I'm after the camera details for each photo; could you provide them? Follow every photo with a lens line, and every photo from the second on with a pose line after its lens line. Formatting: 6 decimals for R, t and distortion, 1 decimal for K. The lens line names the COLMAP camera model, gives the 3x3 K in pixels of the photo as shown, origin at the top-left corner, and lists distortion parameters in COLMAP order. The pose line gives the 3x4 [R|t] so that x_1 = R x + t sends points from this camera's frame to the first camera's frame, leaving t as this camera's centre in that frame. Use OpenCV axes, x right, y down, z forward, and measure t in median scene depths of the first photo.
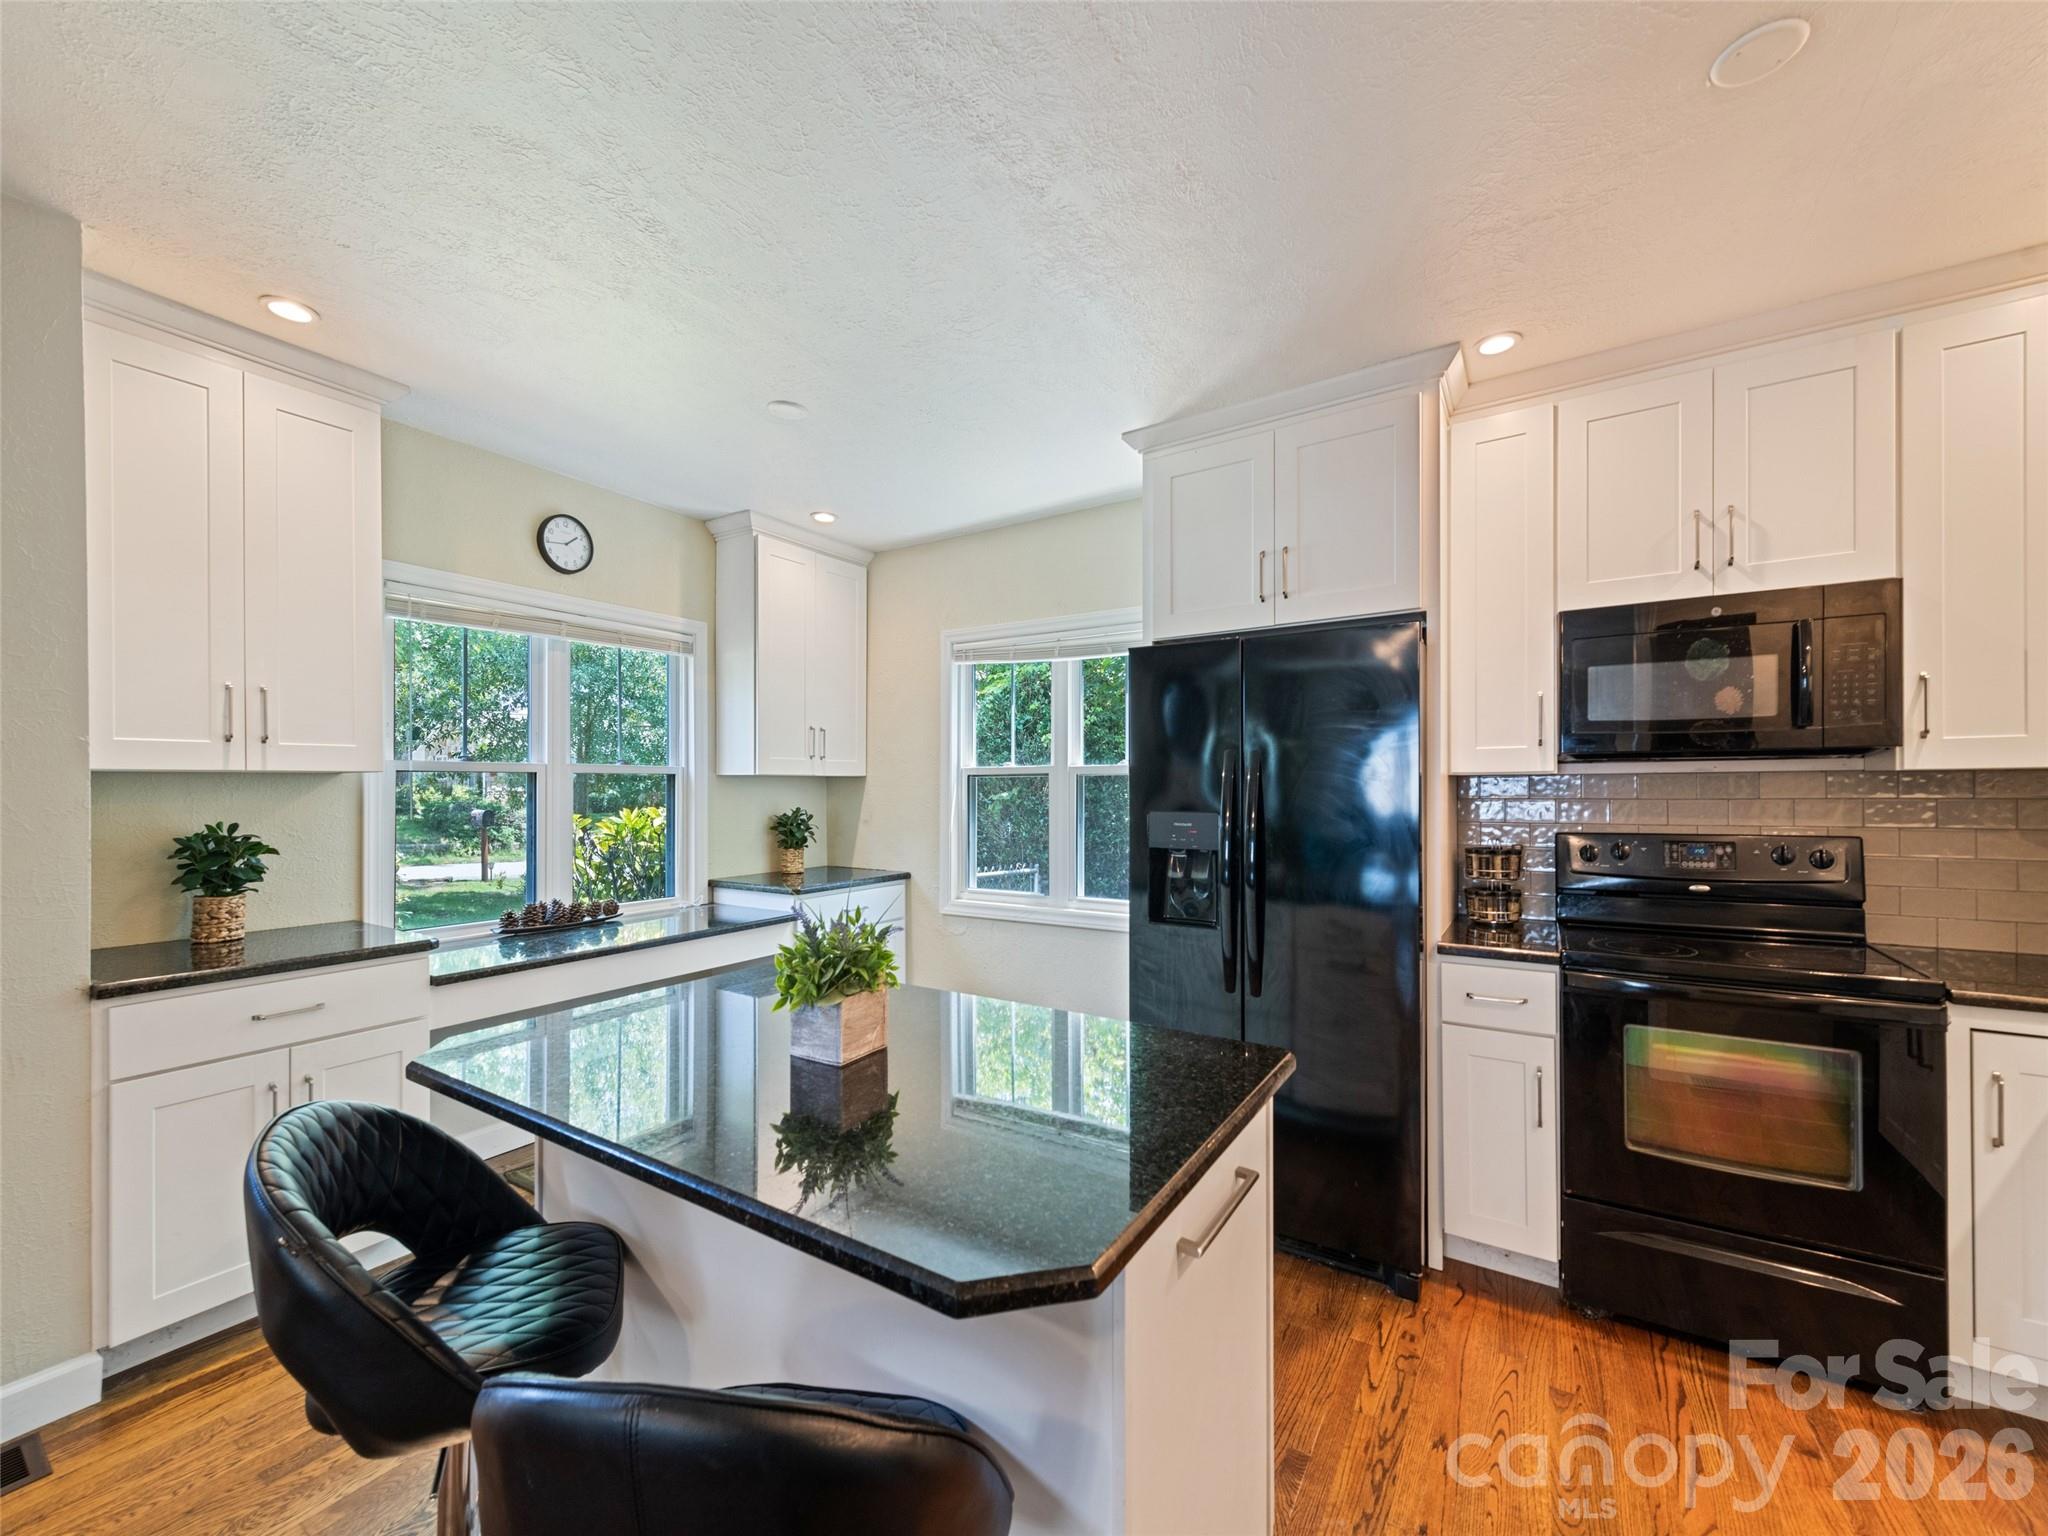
lens RADIAL K [[797.8, 0, 1023.9], [0, 797.8, 790.4], [0, 0, 1]] dist [0.002322, 0.000100]
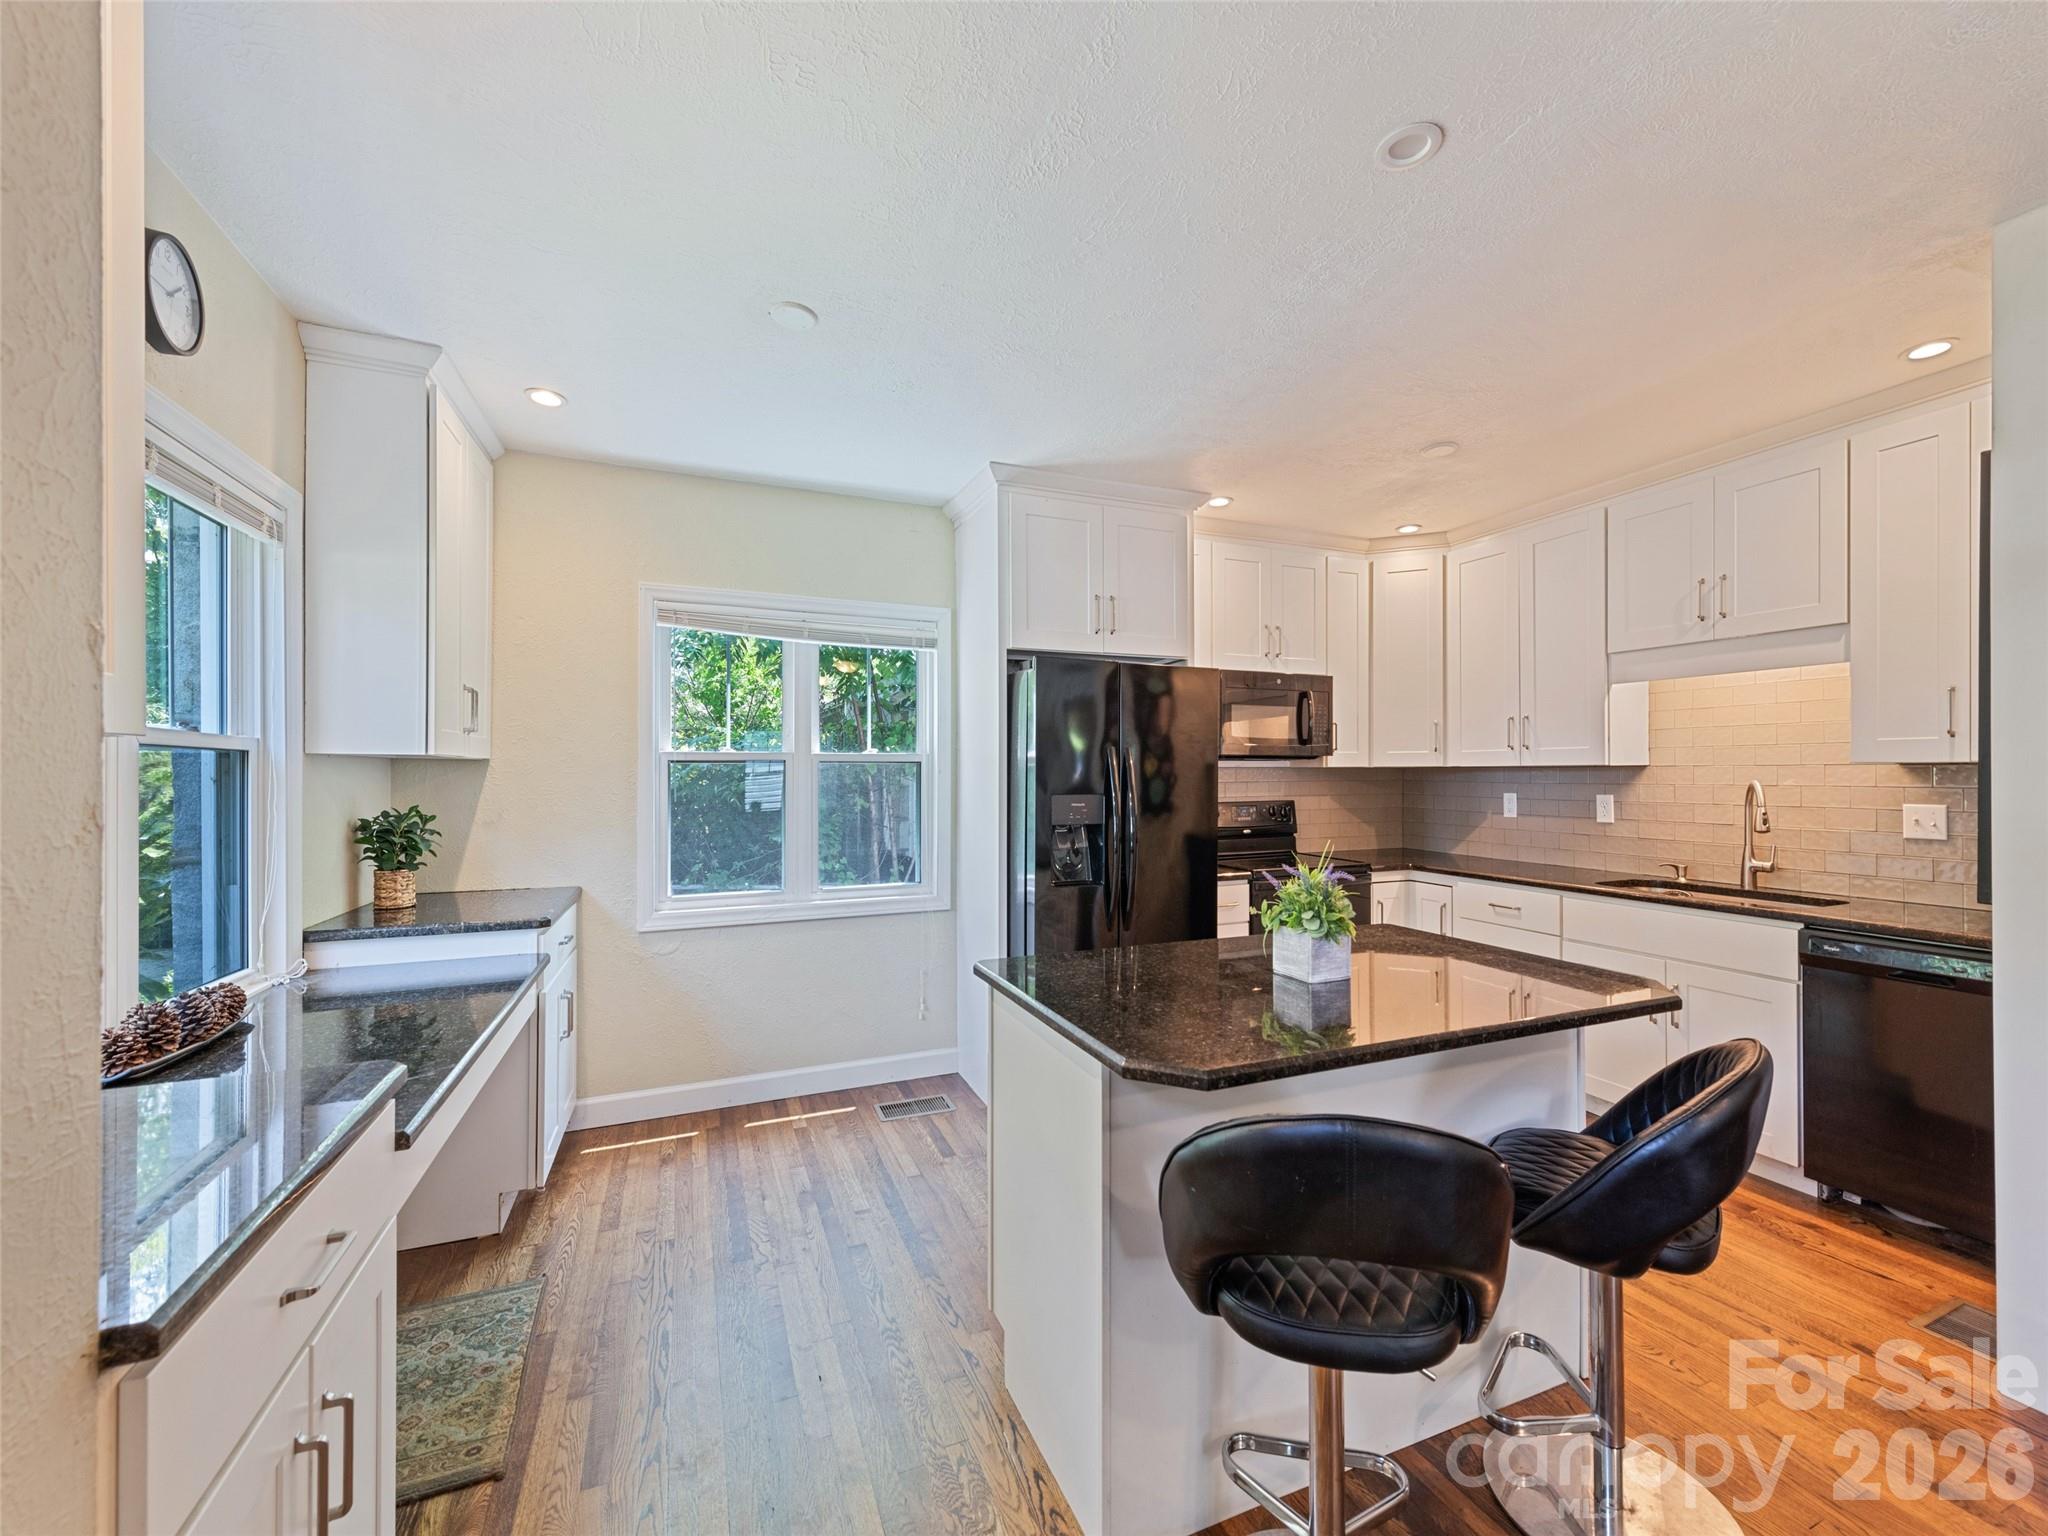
lens RADIAL K [[806.8, 0, 1029.3], [0, 806.8, 776.5], [0, 0, 1]] dist [0.002579, -0.000082]
pose [[0.578234, -0.000507, 0.815871, -0.865069], [0.002272, 0.999997, -0.000989, -0.000560], [-0.815868, 0.002426, 0.578233, 0.331886]]
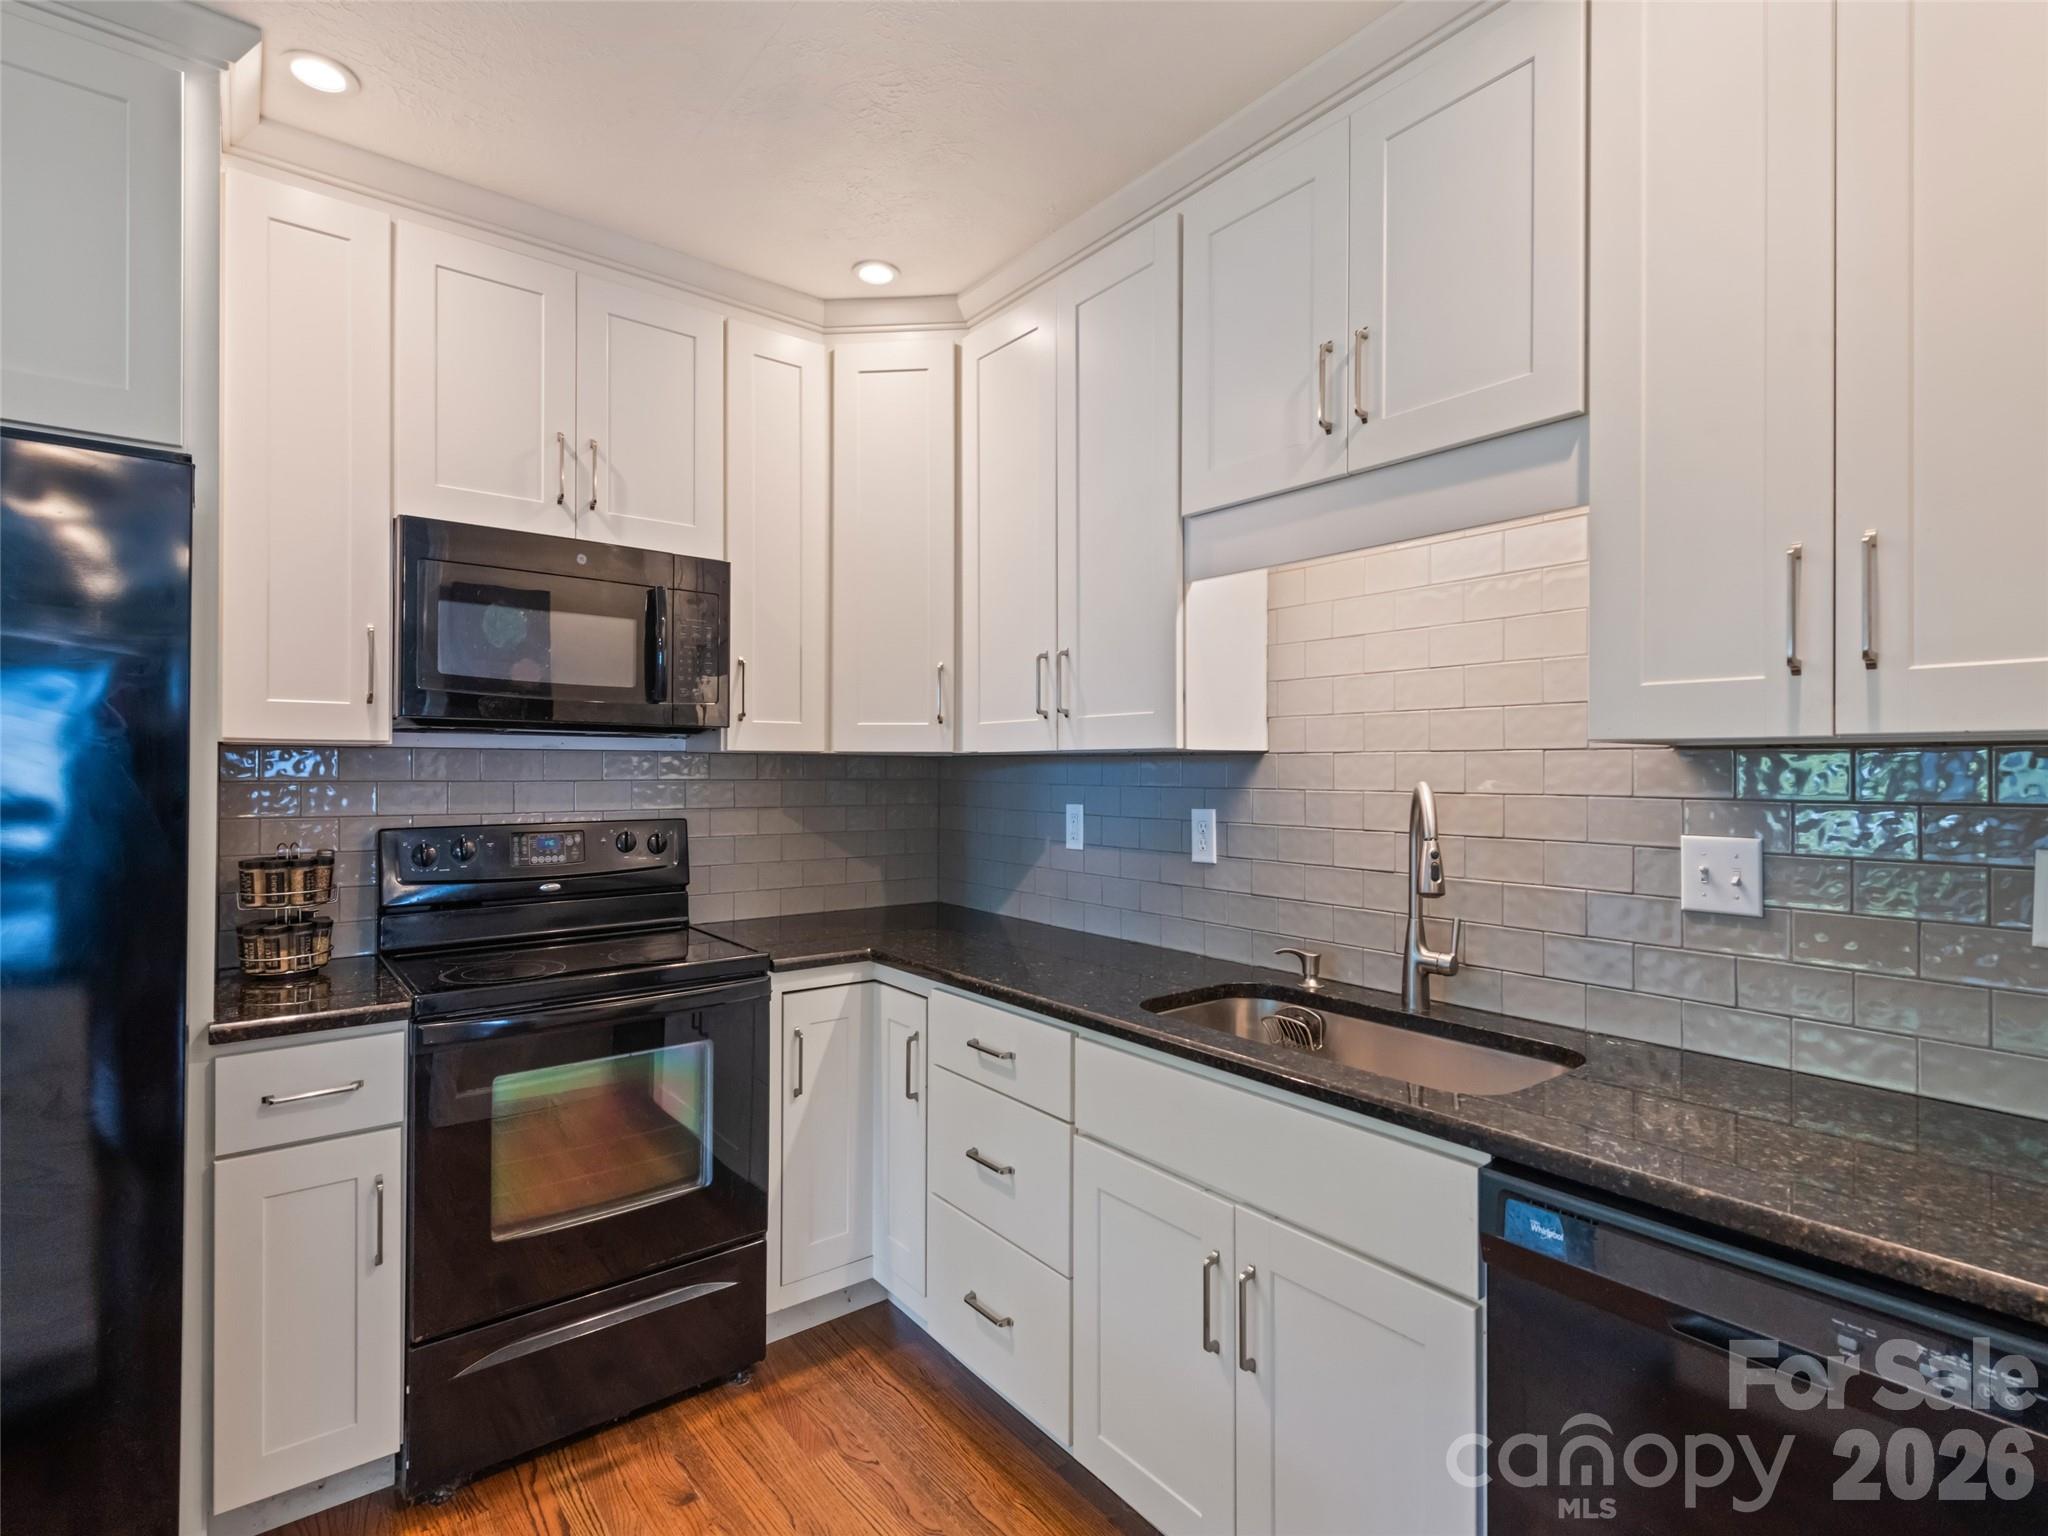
lens RADIAL K [[1003.6, 0, 1024.0], [0, 1003.6, 768.0], [0, 0, 1]] dist [0.008990, 0.000087]
pose [[0.324093, 0.009685, 0.945976, 0.008598], [-0.004812, 0.999952, -0.008589, 0.004373], [-0.946013, -0.001768, 0.324124, 0.178921]]
